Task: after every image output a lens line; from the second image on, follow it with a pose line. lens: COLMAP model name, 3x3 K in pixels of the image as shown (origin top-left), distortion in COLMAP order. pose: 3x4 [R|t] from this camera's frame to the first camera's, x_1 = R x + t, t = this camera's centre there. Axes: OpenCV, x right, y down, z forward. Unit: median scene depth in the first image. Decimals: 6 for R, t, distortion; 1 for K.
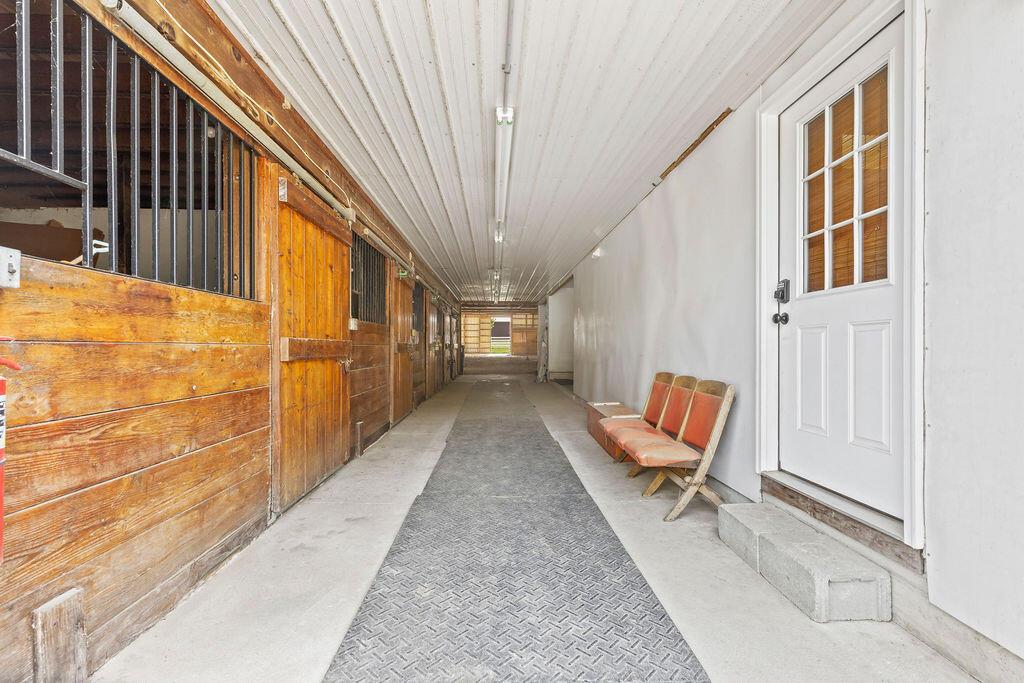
lens RADIAL K [[455.6, 0, 510.2], [0, 455.6, 334.8], [0, 0, 1]] dist [0.006090, 0.000421]
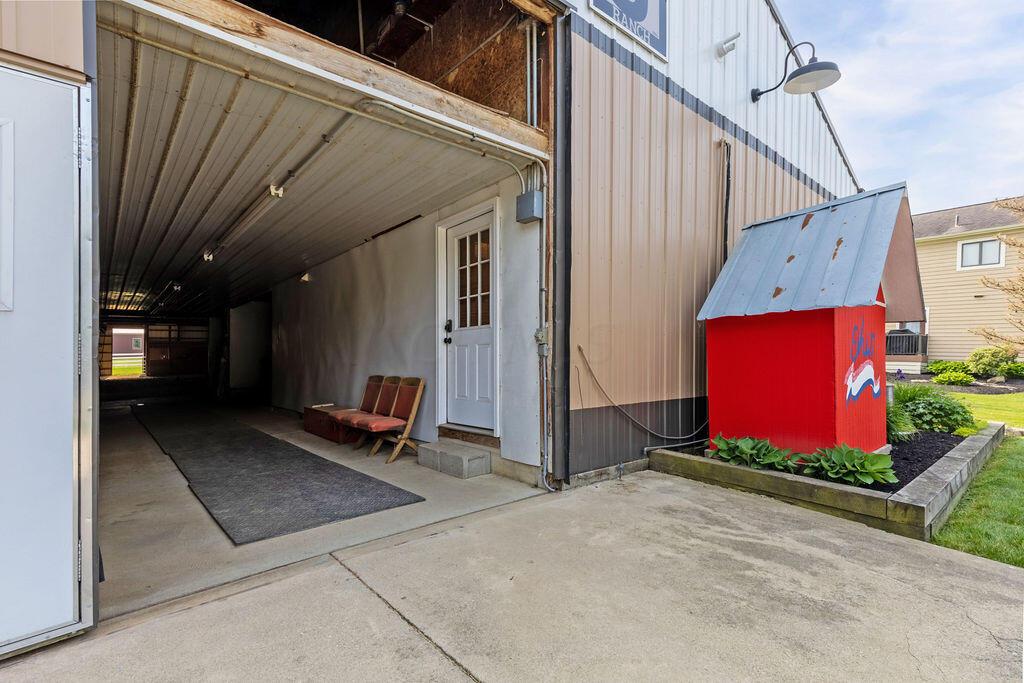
lens RADIAL K [[471.1, 0, 503.9], [0, 471.1, 348.2], [0, 0, 1]] dist [0.006180, -0.000271]
pose [[0.783035, -0.001159, 0.621976, -0.431999], [0.002890, 0.999994, -0.001775, -0.000498], [-0.621971, 0.003187, 0.783034, -0.659377]]
